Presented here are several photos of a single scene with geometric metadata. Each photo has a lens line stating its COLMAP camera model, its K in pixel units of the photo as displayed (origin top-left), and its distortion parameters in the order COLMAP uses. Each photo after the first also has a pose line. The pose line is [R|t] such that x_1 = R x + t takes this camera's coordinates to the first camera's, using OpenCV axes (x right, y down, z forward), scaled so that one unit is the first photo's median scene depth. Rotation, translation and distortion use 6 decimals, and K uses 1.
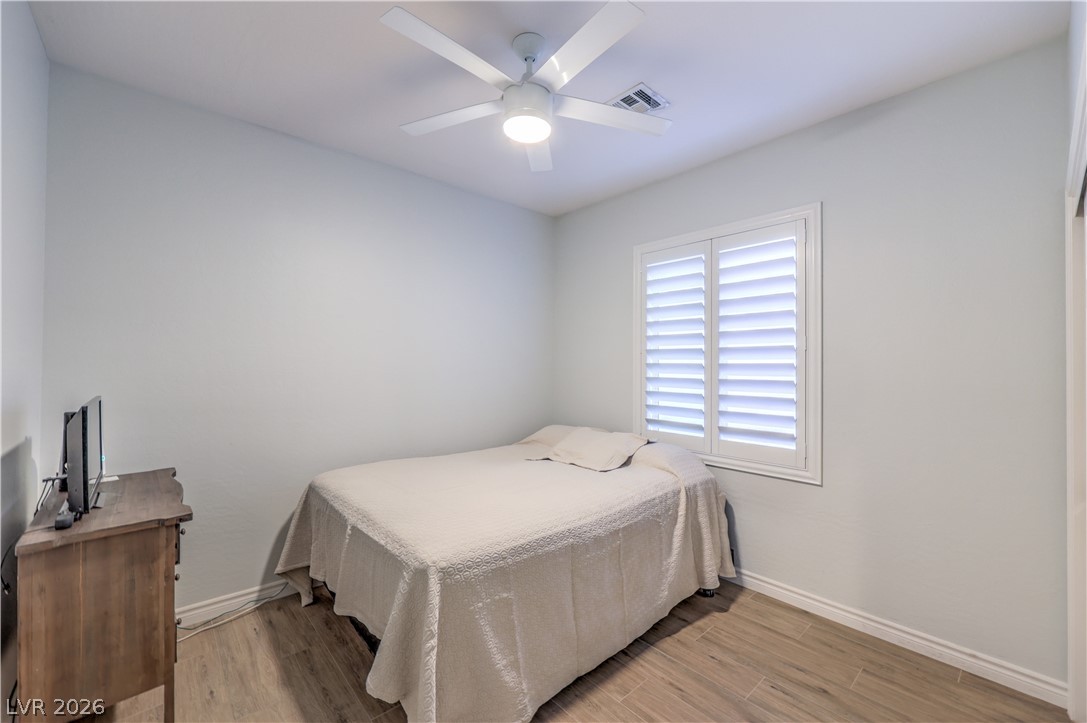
lens RADIAL K [[432.8, 0, 544.7], [0, 432.8, 355.8], [0, 0, 1]] dist [-0.001346, -0.000001]
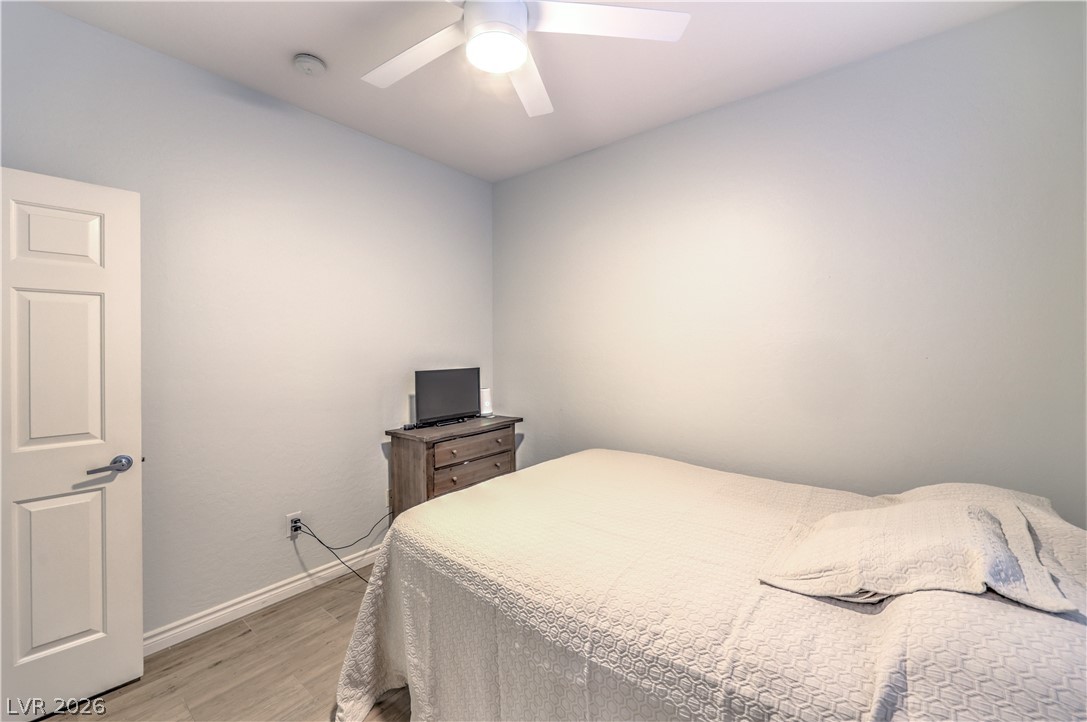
lens RADIAL K [[432.8, 0, 544.7], [0, 432.8, 355.3], [0, 0, 1]] dist [-0.001346, -0.000001]
pose [[0.182385, 0.010512, -0.983171, 0.783564], [0.006478, 0.999908, 0.011892, 0.019479], [0.983206, -0.008538, 0.182301, 0.975877]]
